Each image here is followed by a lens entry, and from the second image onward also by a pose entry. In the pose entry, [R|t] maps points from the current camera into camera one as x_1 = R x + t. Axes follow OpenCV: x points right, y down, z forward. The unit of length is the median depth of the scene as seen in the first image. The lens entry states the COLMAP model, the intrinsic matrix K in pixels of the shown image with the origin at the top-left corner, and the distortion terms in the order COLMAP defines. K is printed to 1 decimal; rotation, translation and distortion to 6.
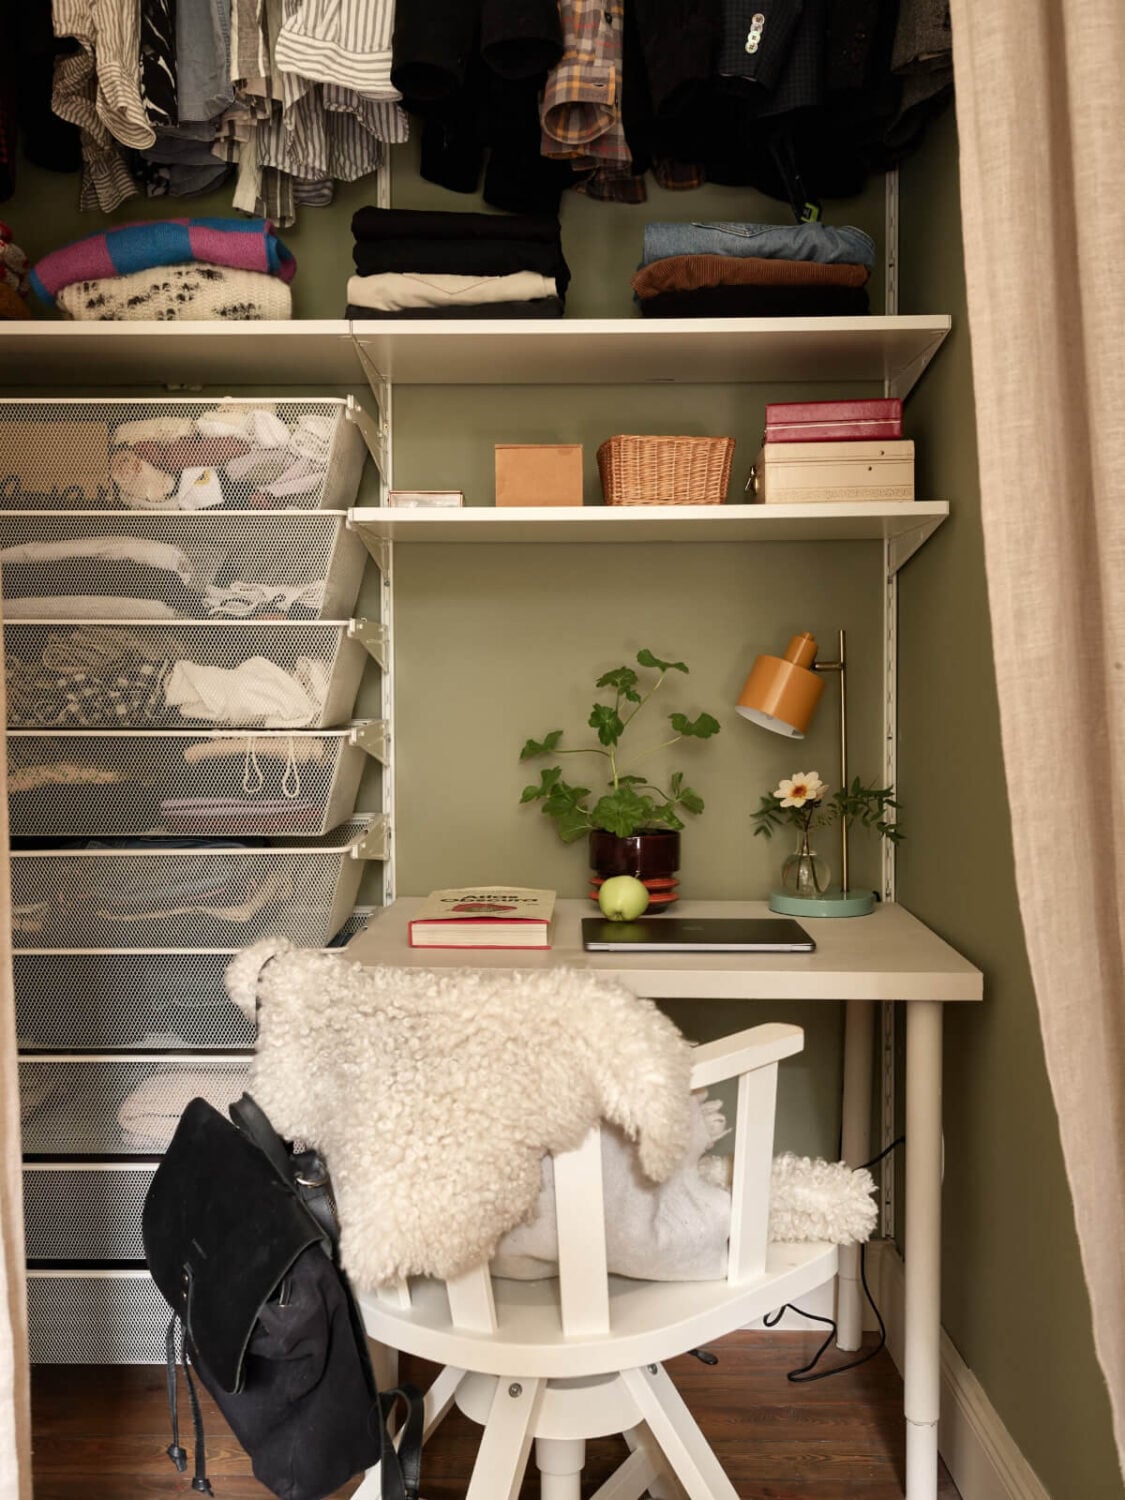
lens RADIAL K [[1560.9, 0, 561.6], [0, 1560.9, 756.3], [0, 0, 1]] dist [-0.009183, 0.015187]
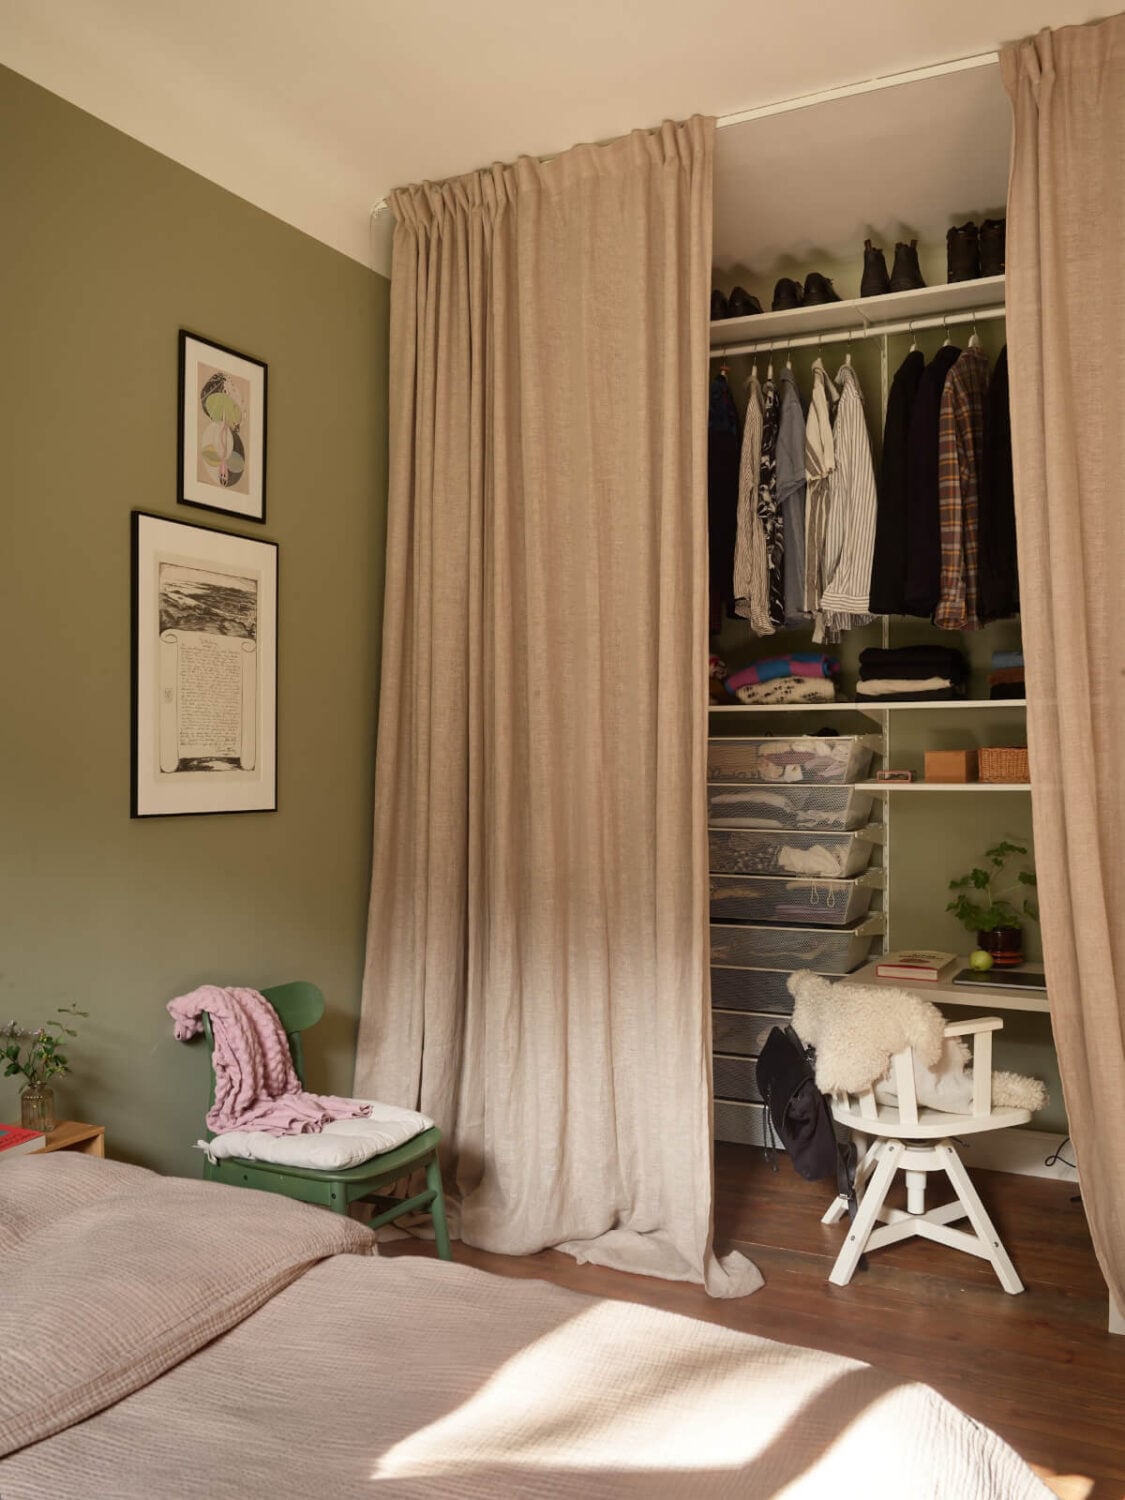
lens RADIAL K [[1560.9, 0, 561.6], [0, 1560.9, 756.3], [0, 0, 1]] dist [-0.009183, 0.015187]
pose [[0.899979, 0.010660, -0.435802, 0.475521], [-0.013359, 0.999906, -0.003129, -0.185965], [0.435728, 0.008638, 0.900037, -1.258178]]
